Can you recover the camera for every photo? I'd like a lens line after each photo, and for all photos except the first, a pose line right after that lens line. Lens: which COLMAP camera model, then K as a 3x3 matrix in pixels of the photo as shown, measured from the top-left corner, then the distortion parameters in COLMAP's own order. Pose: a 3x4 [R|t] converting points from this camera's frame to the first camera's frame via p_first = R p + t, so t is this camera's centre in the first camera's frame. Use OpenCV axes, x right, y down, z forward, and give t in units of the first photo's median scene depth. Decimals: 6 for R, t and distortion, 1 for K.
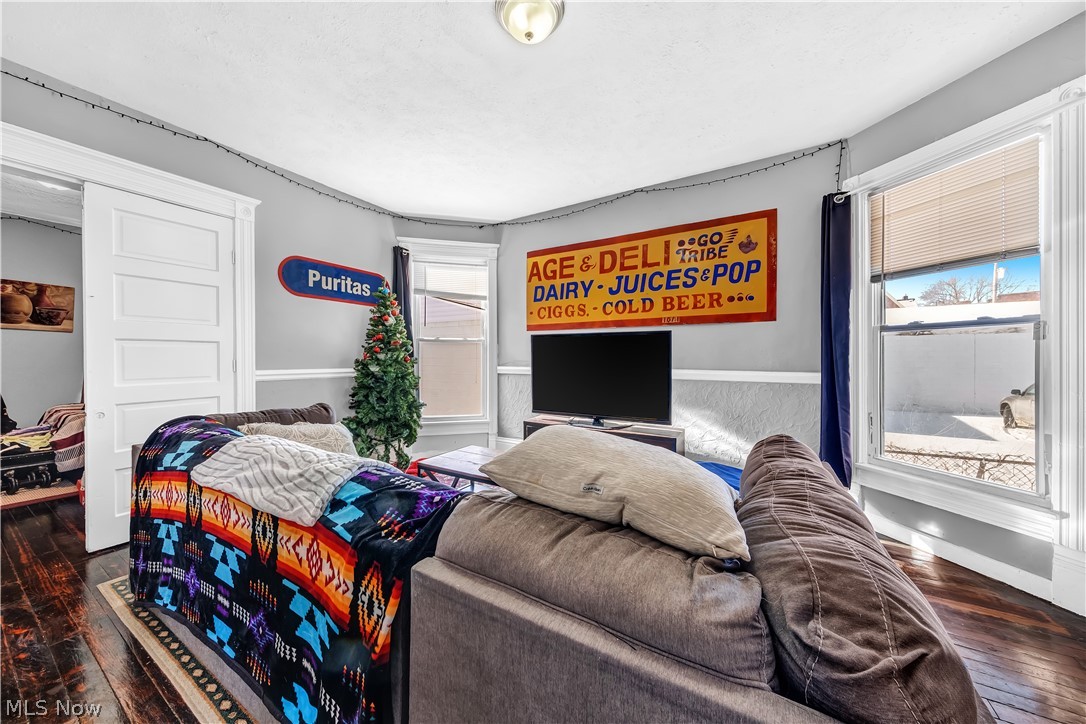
lens RADIAL K [[376.9, 0, 543.0], [0, 376.9, 362.0], [0, 0, 1]] dist [-0.000046, -0.000019]
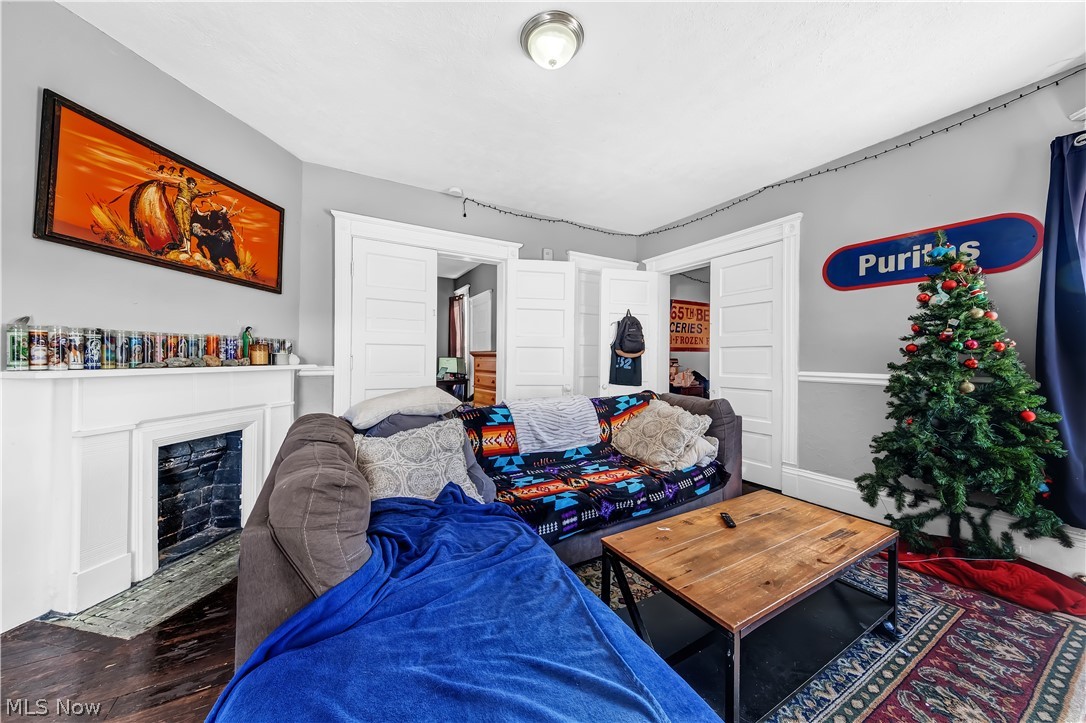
lens RADIAL K [[376.9, 0, 543.0], [0, 376.9, 361.5], [0, 0, 1]] dist [-0.000046, -0.000019]
pose [[-0.468280, -0.002298, -0.883577, 0.467831], [-0.013978, 0.999891, 0.004808, -0.000744], [0.883469, 0.014602, -0.468261, 0.760132]]
